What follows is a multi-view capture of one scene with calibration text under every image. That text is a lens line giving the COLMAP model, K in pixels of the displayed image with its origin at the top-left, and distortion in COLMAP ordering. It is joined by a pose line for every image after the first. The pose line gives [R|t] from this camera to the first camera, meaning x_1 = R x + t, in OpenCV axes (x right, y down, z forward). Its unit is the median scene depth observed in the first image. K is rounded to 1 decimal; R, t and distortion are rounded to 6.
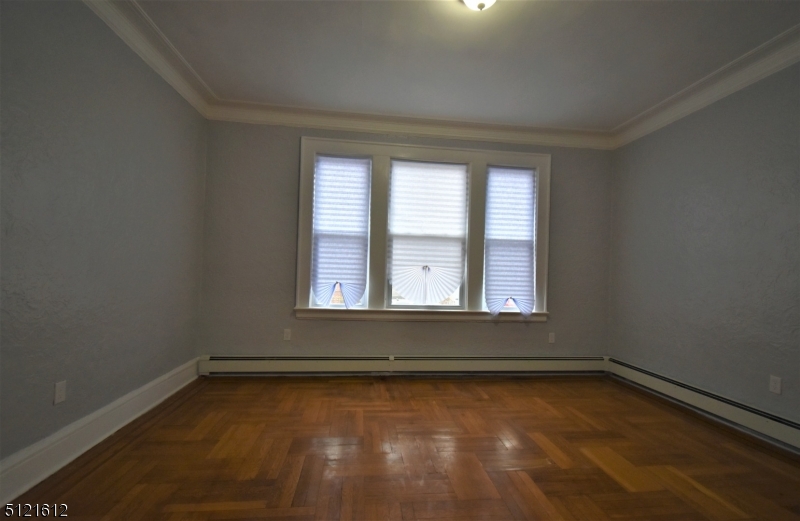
lens RADIAL K [[350.0, 0, 400.3], [0, 350.0, 266.7], [0, 0, 1]] dist [0.000064, -0.000023]
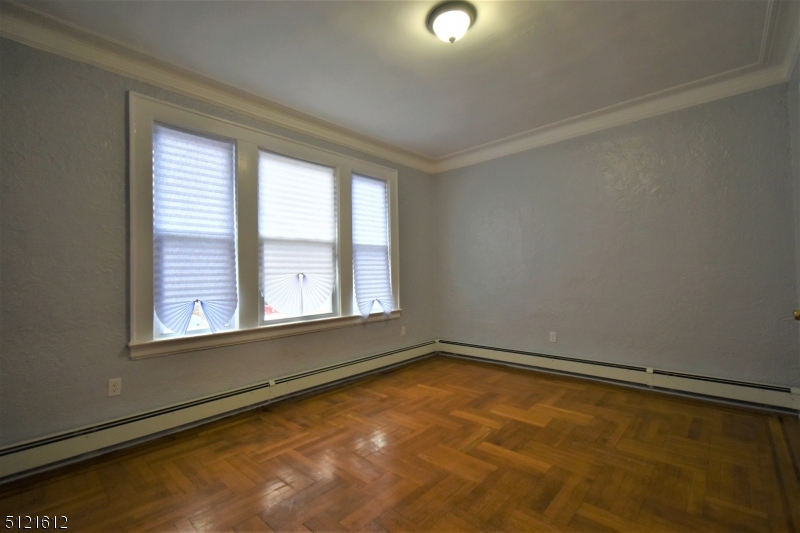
lens RADIAL K [[351.6, 0, 403.6], [0, 351.6, 266.0], [0, 0, 1]] dist [0.002038, 0.000200]
pose [[0.753837, -0.030587, 0.656349, -0.328985], [0.033506, 0.999406, 0.008092, -0.019534], [-0.656206, 0.015891, 0.754414, 0.136066]]
